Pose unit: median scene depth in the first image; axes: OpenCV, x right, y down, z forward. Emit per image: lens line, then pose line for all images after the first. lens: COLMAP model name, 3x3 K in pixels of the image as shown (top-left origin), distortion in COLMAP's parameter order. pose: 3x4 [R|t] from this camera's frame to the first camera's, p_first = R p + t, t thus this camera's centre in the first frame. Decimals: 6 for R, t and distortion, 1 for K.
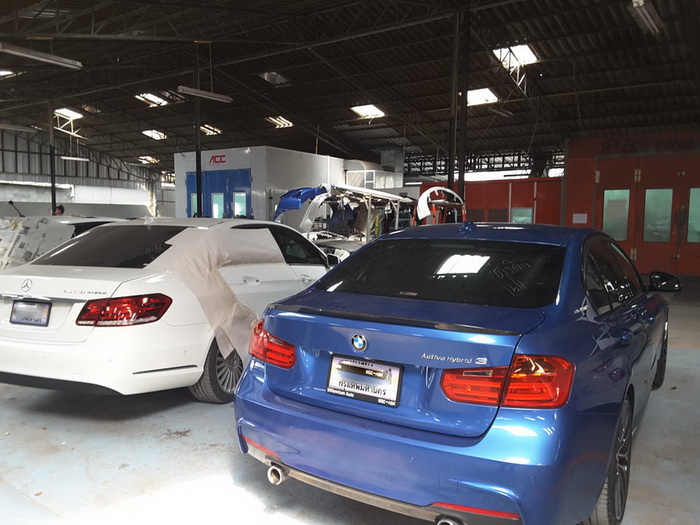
lens RADIAL K [[621.0, 0, 349.4], [0, 621.0, 259.8], [0, 0, 1]] dist [0.011524, -0.012017]
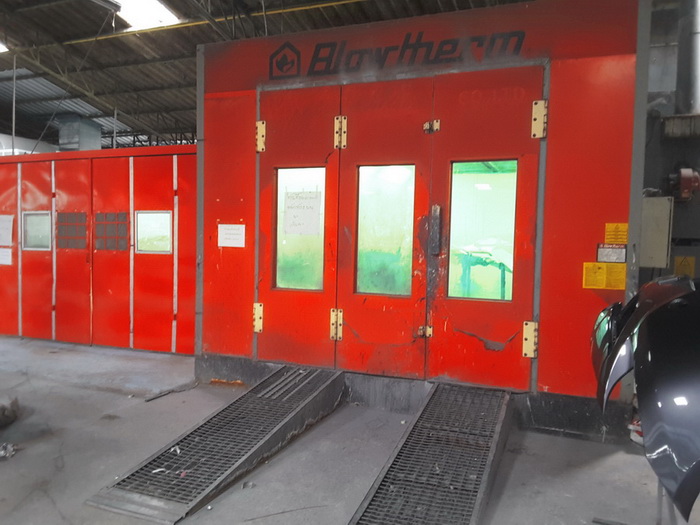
lens RADIAL K [[621.0, 0, 350.0], [0, 621.0, 265.2], [0, 0, 1]] dist [0.011524, -0.012017]
pose [[0.977740, 0.004914, 0.209764, 0.383894], [-0.001588, 0.999870, -0.016022, -0.041758], [-0.209815, 0.015332, 0.977621, 0.600781]]
